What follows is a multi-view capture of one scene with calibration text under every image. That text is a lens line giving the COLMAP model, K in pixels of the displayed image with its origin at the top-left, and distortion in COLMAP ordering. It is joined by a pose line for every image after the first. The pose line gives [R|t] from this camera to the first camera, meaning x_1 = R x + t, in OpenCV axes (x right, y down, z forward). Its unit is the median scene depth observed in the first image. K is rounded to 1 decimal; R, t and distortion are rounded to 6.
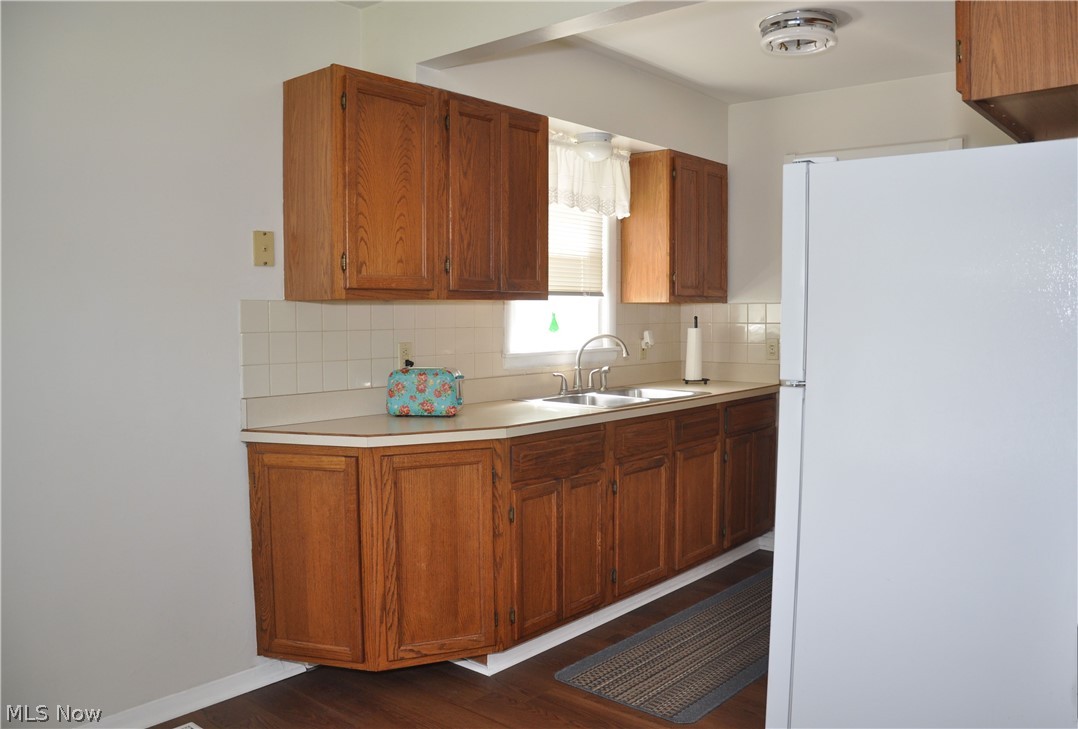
lens RADIAL K [[861.8, 0, 548.2], [0, 861.8, 365.8], [0, 0, 1]] dist [-0.146854, 0.119221]
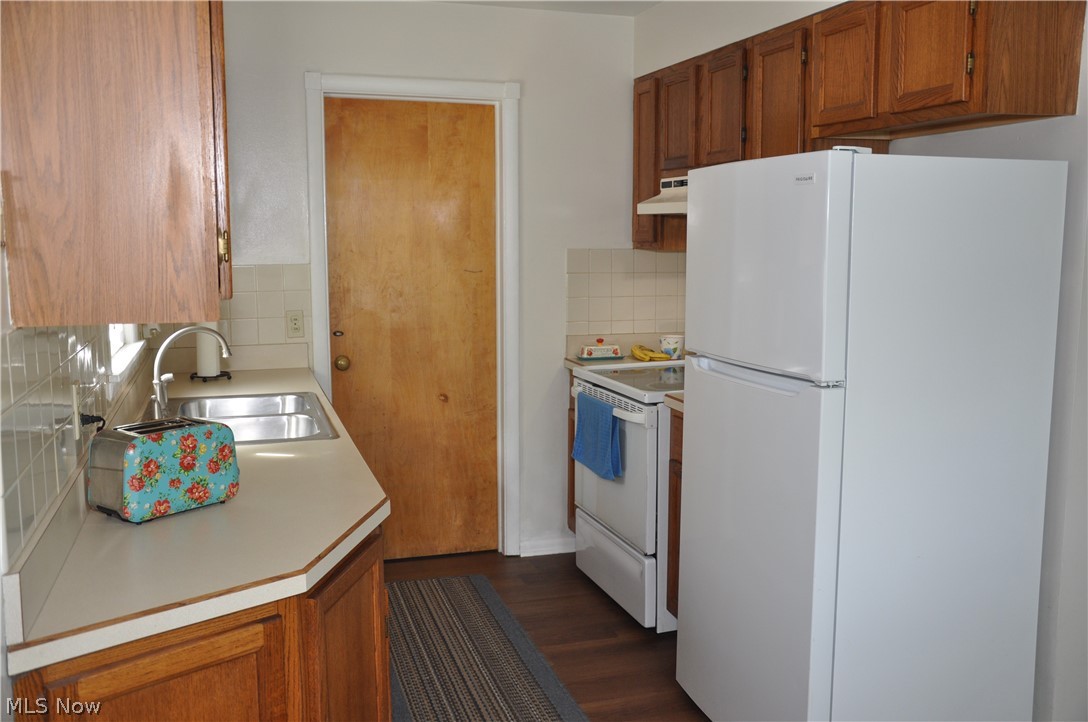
lens RADIAL K [[1005.0, 0, 544.0], [0, 1005.0, 361.0], [0, 0, 1]] dist [-0.088021, 0.200258]
pose [[0.527046, -0.109361, 0.842771, -0.560809], [0.052655, 0.993983, 0.096053, -0.088491], [-0.848204, -0.006248, 0.529633, 0.467065]]
